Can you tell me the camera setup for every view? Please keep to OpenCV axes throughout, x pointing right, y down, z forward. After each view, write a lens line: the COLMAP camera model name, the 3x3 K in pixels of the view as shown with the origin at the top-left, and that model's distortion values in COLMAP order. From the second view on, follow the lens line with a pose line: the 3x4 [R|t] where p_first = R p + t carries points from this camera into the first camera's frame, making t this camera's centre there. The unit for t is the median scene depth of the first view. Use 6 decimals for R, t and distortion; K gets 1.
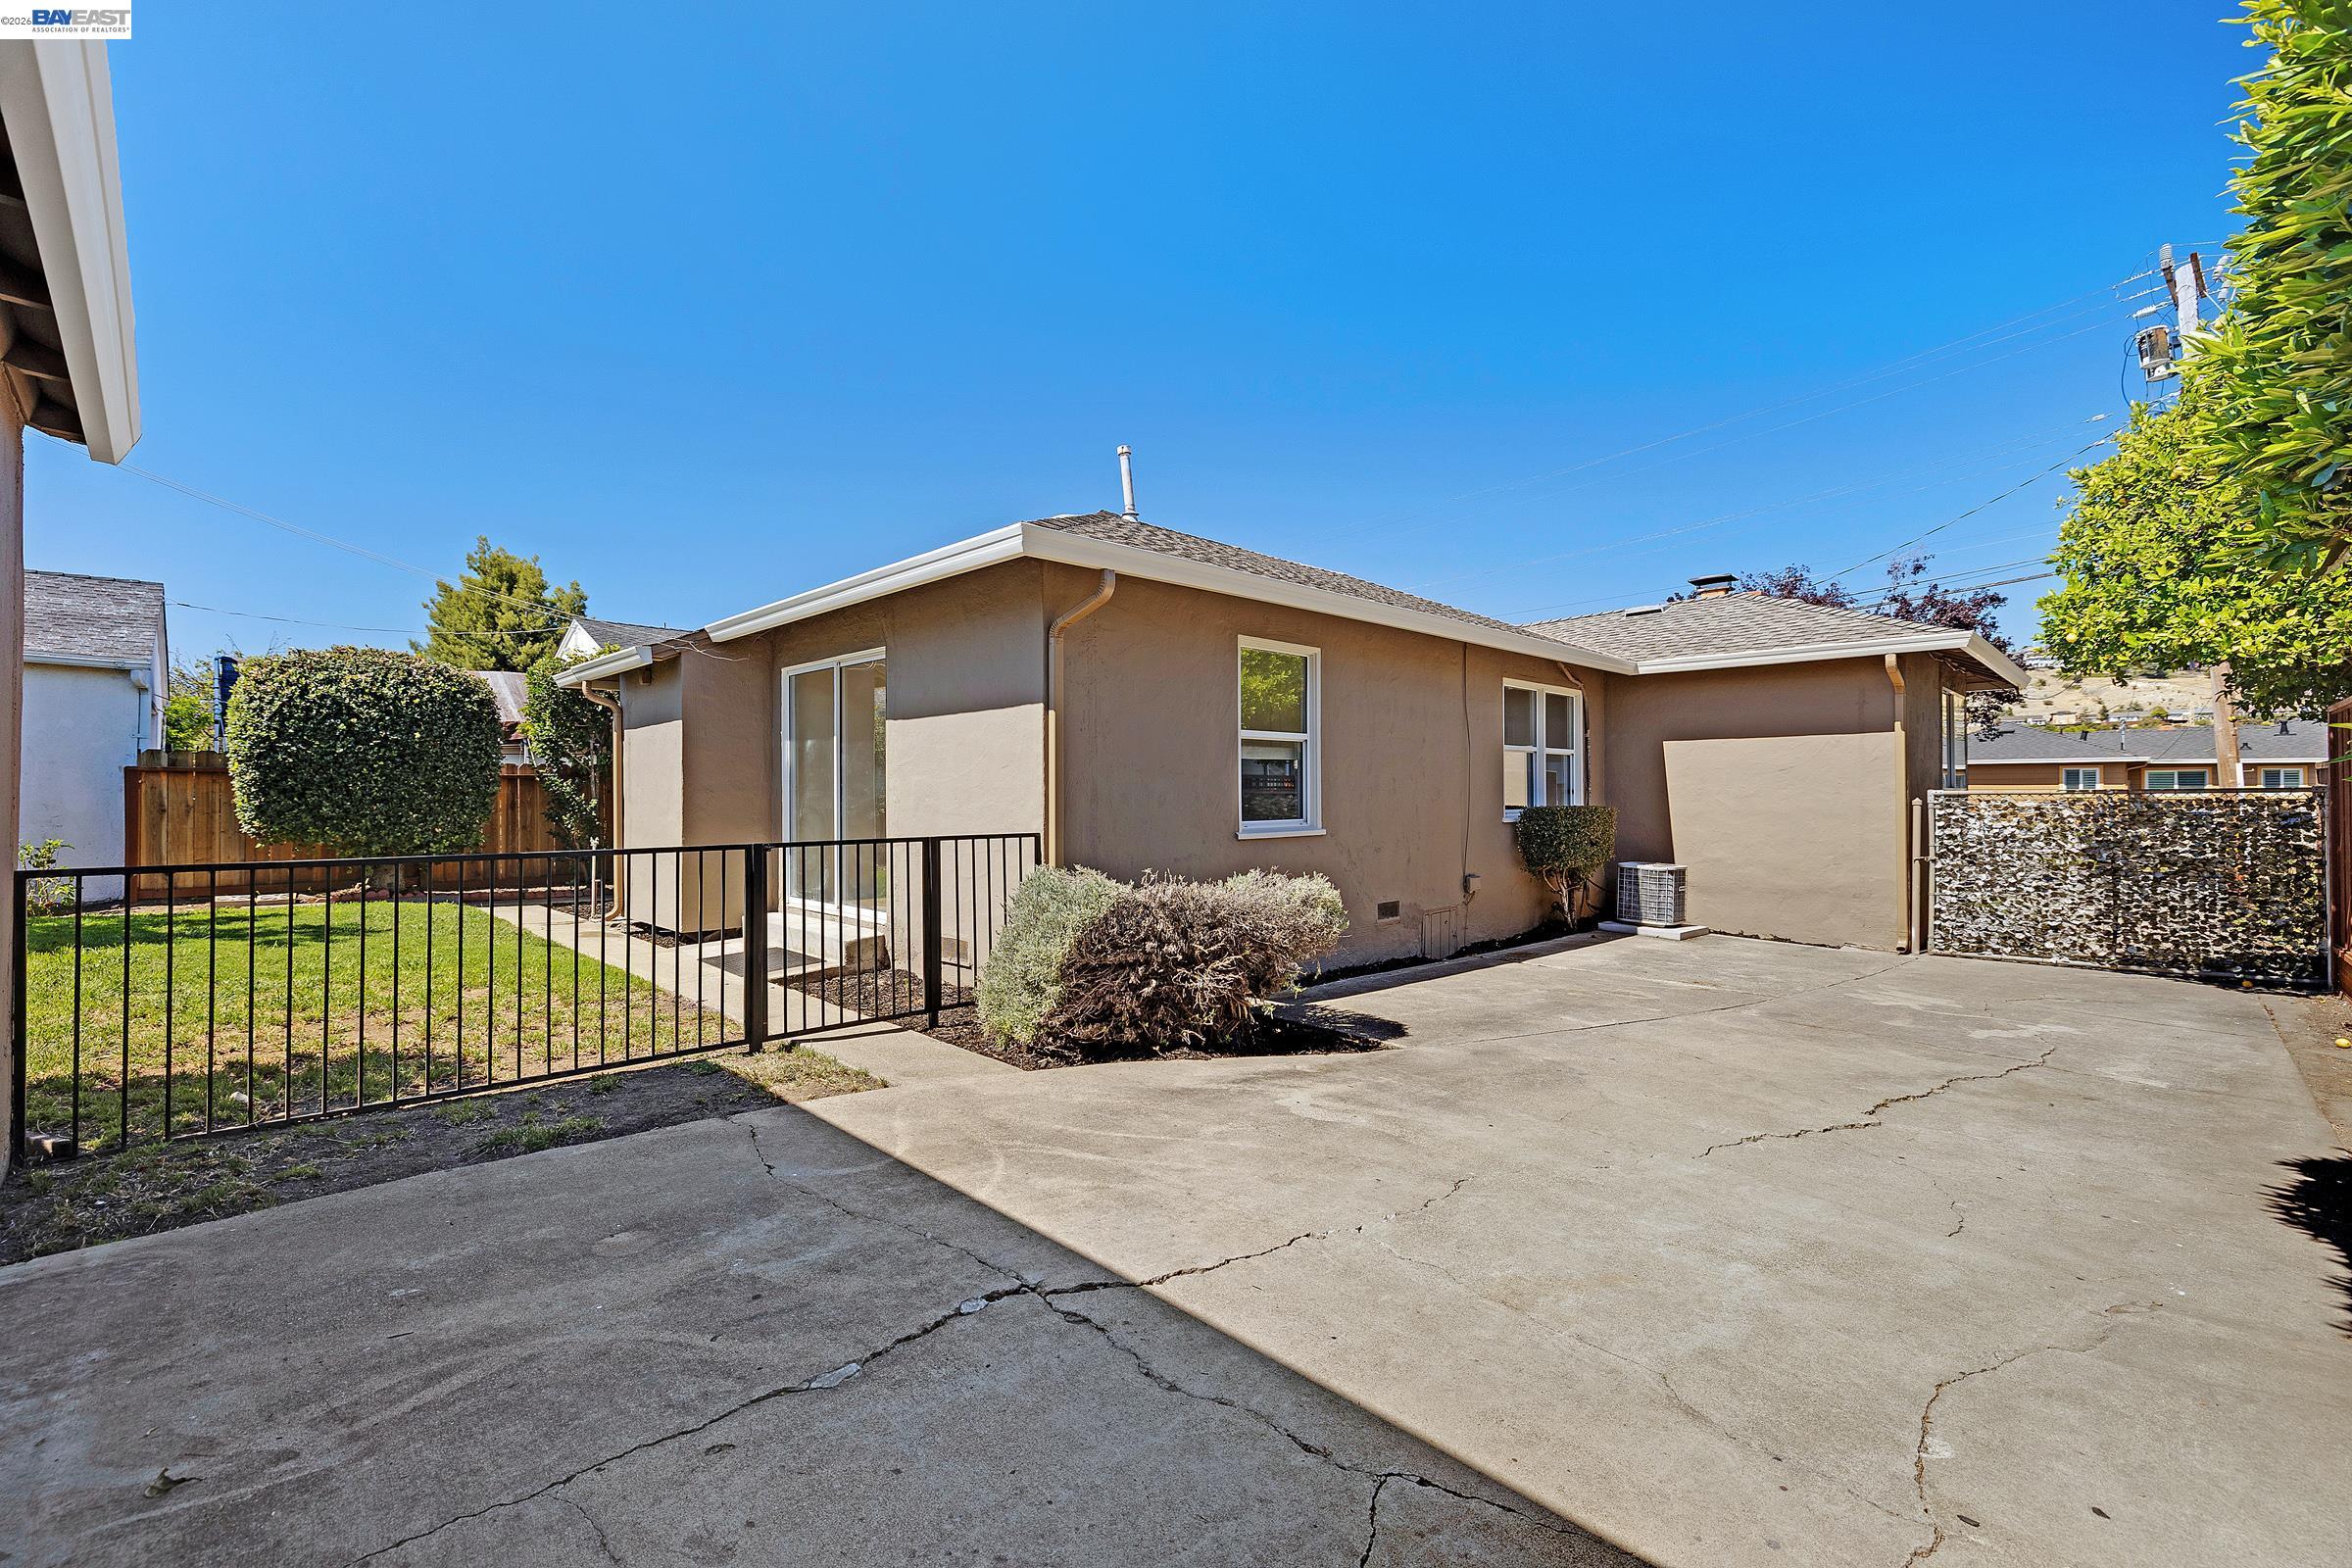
lens RADIAL K [[984.2, 0, 1176.5], [0, 984.2, 793.7], [0, 0, 1]] dist [-0.001241, 0.000084]
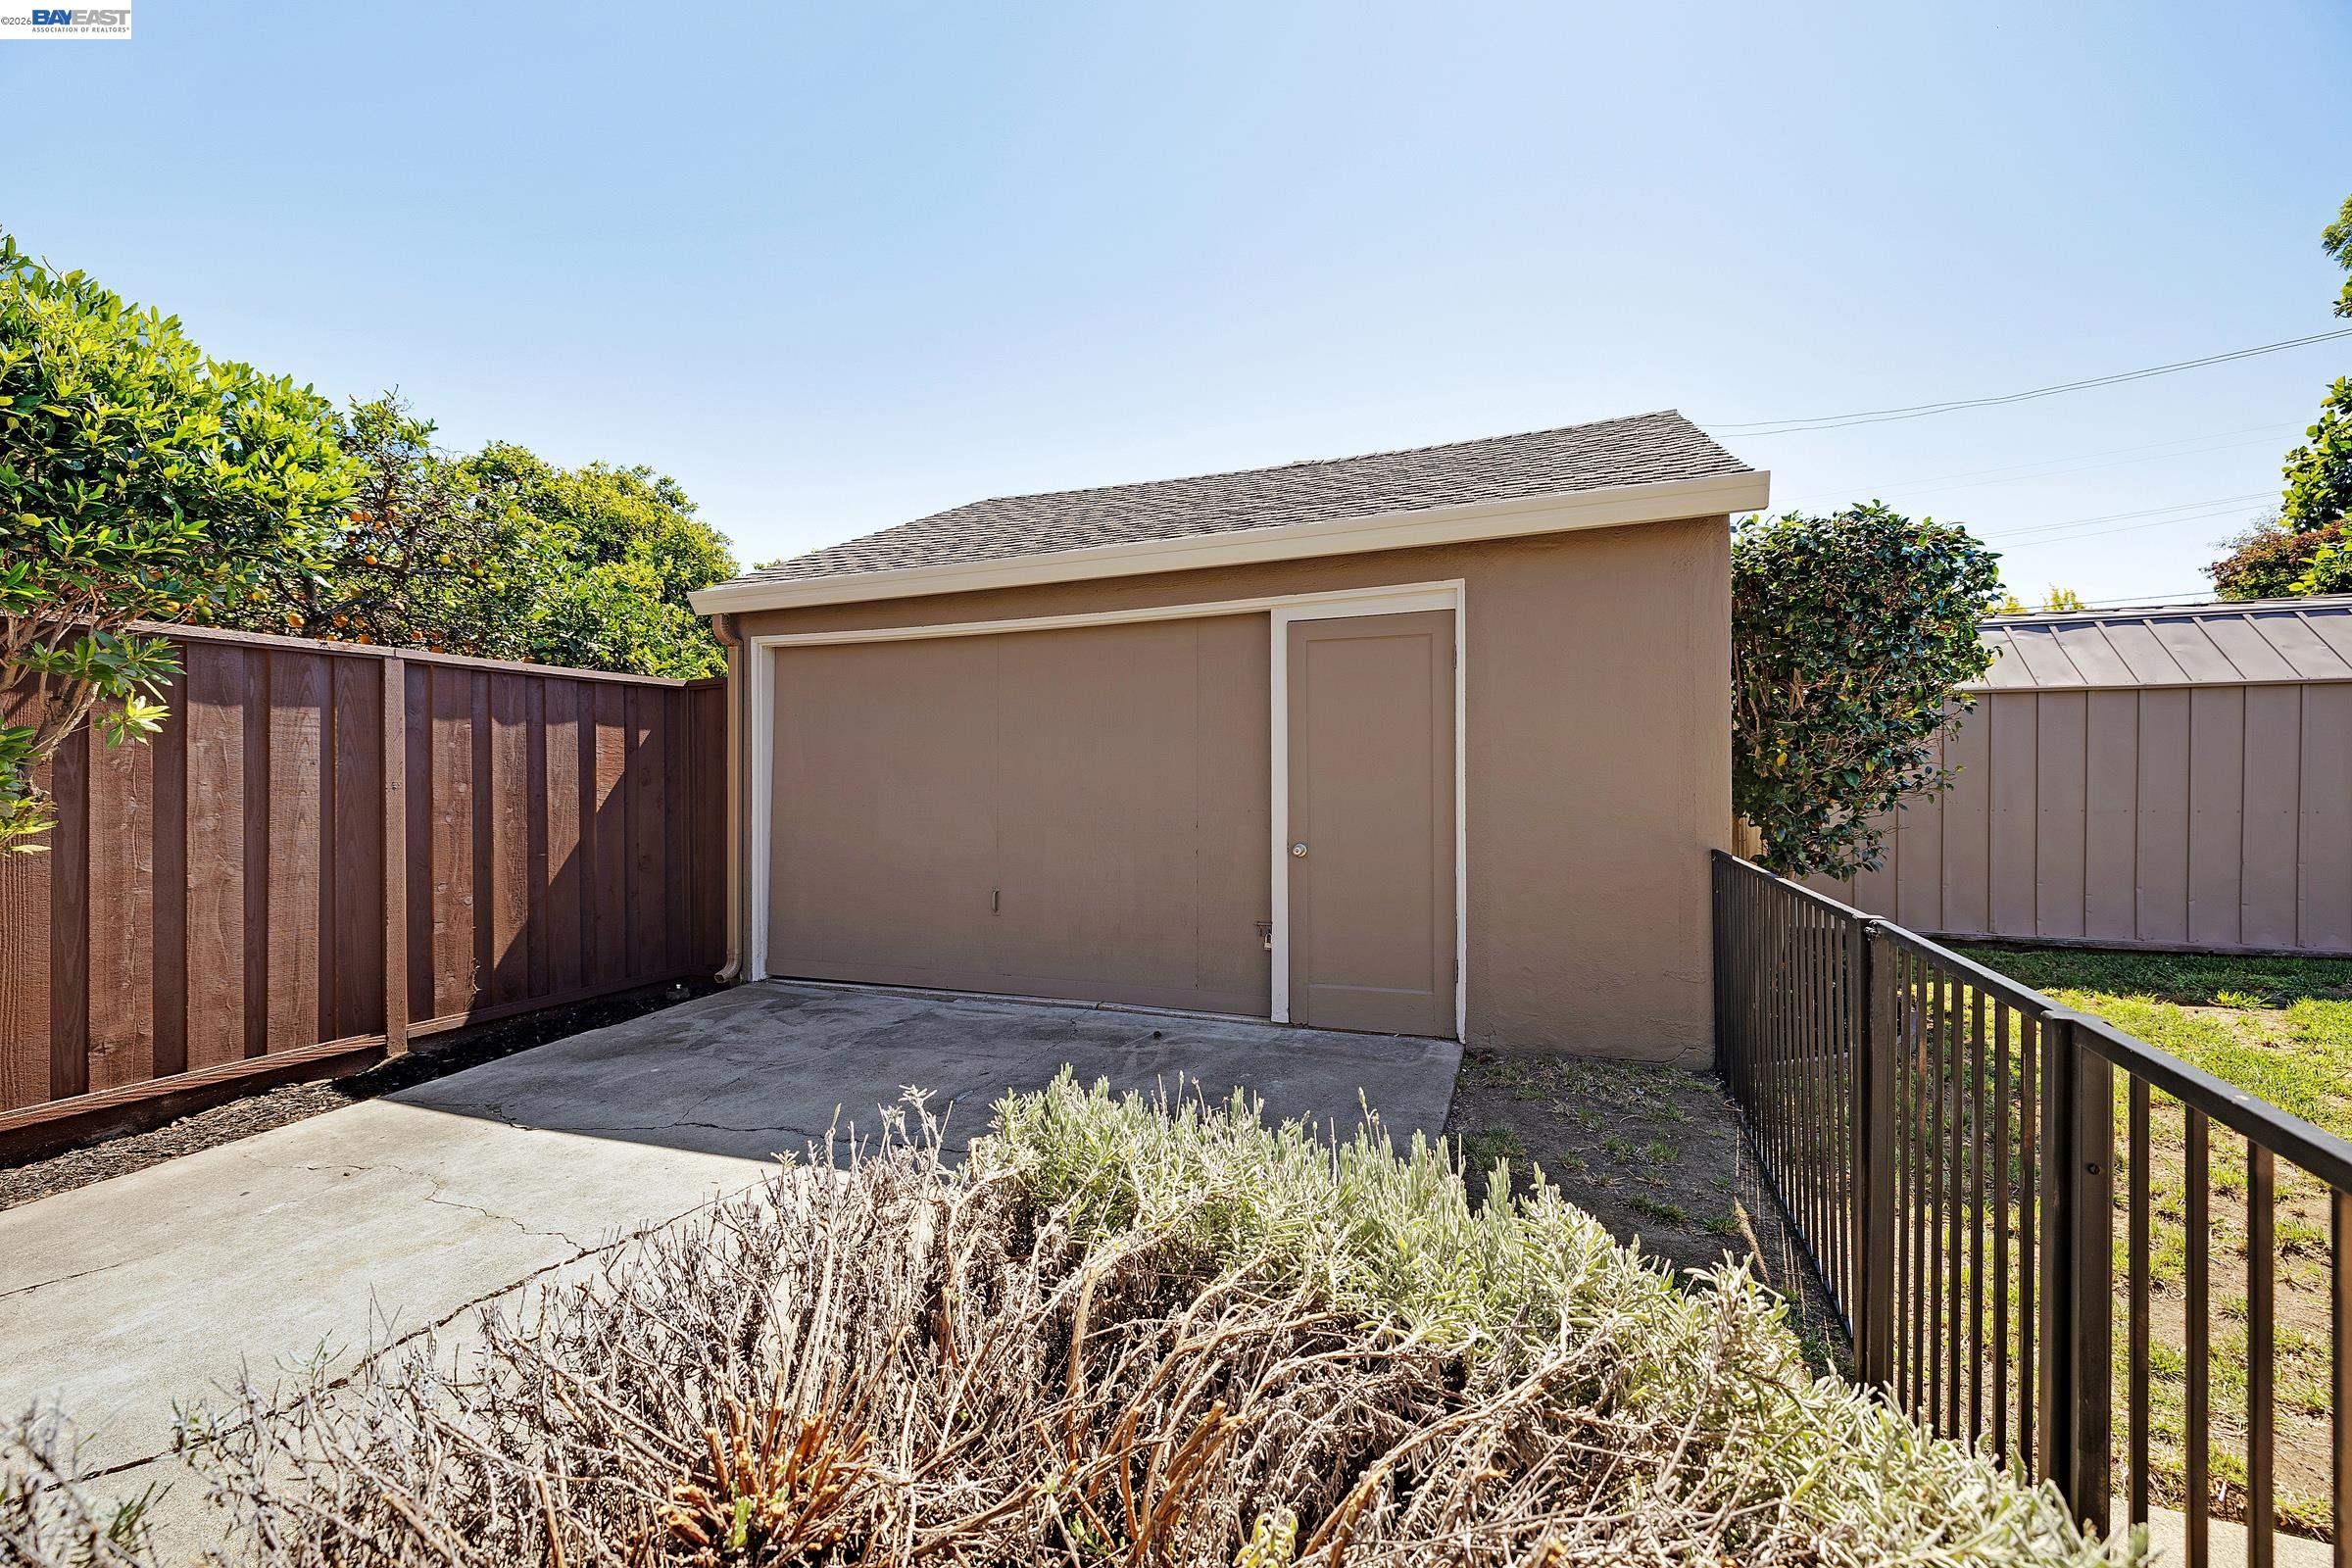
lens RADIAL K [[984.2, 0, 1177.8], [0, 984.2, 775.7], [0, 0, 1]] dist [-0.001241, 0.000084]
pose [[-0.915822, 0.003614, -0.401569, 0.010951], [0.010045, 0.999853, -0.013911, -0.003485], [0.401460, -0.016774, -0.915723, 0.627837]]
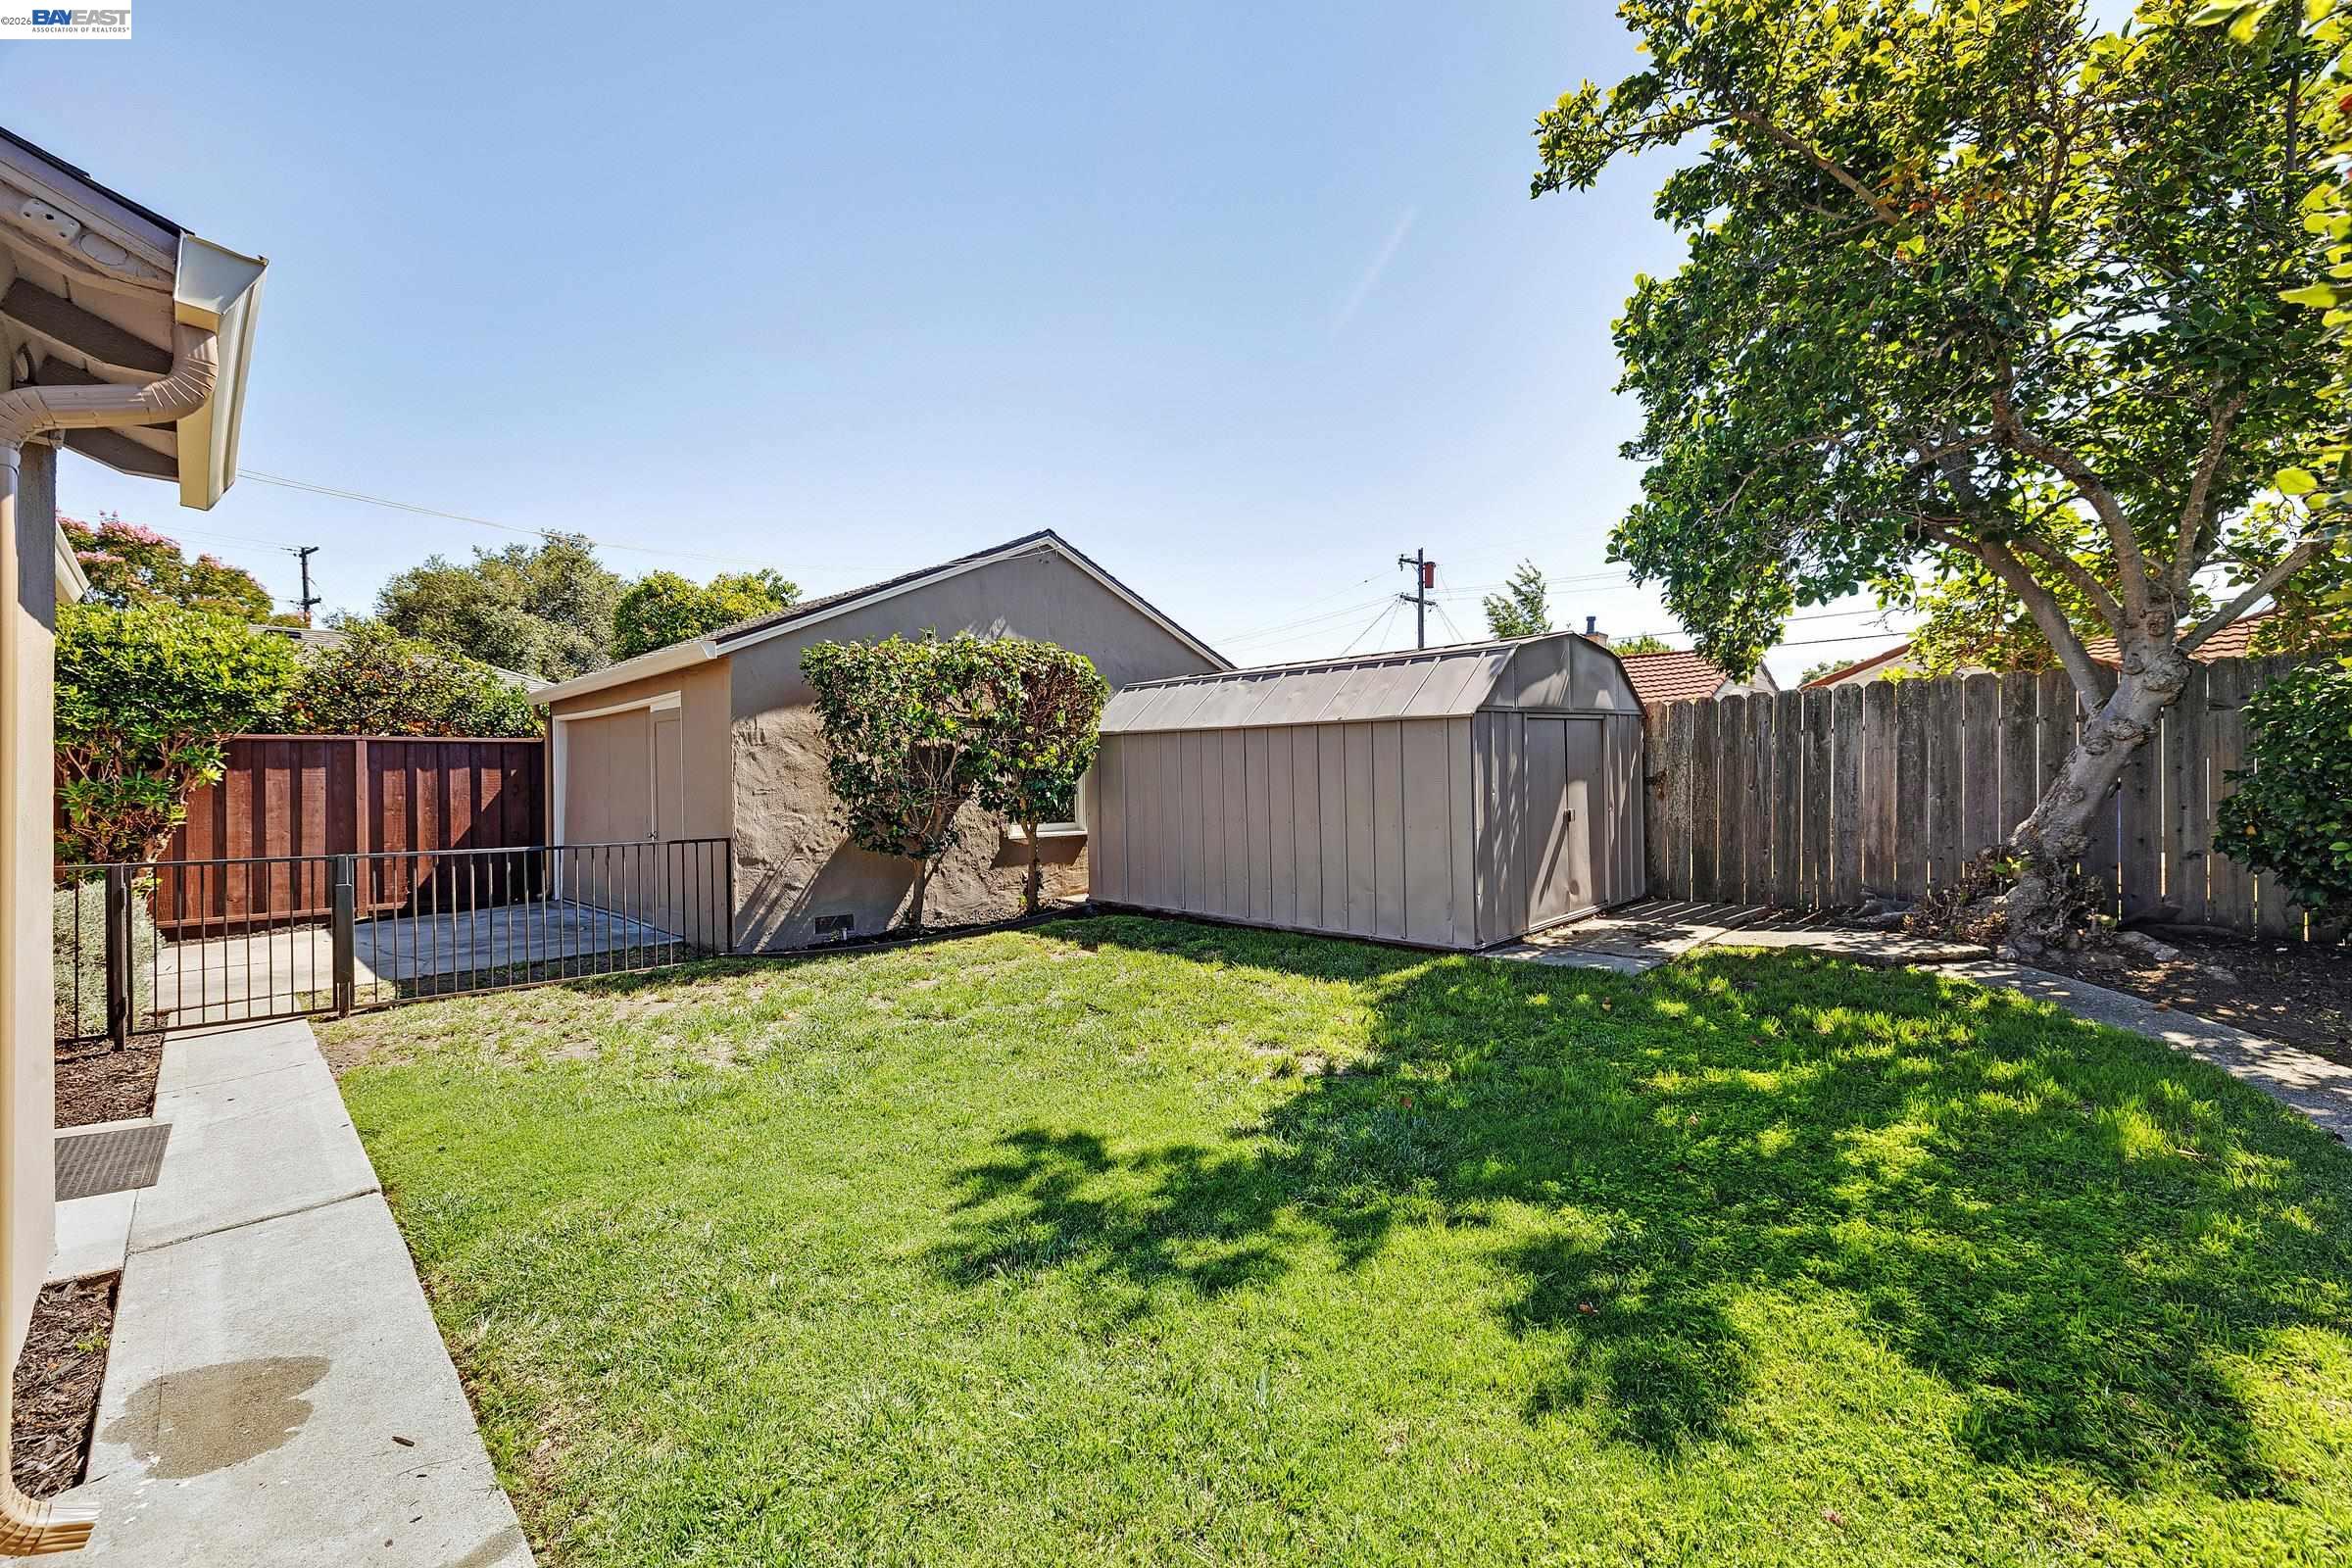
lens RADIAL K [[984.2, 0, 1173.2], [0, 984.2, 786.3], [0, 0, 1]] dist [-0.001241, 0.000084]
pose [[-0.999961, 0.008758, 0.000859, -0.729053], [0.008758, 0.999962, 0.000238, -0.014423], [-0.000857, 0.000245, -1.000000, 1.114845]]
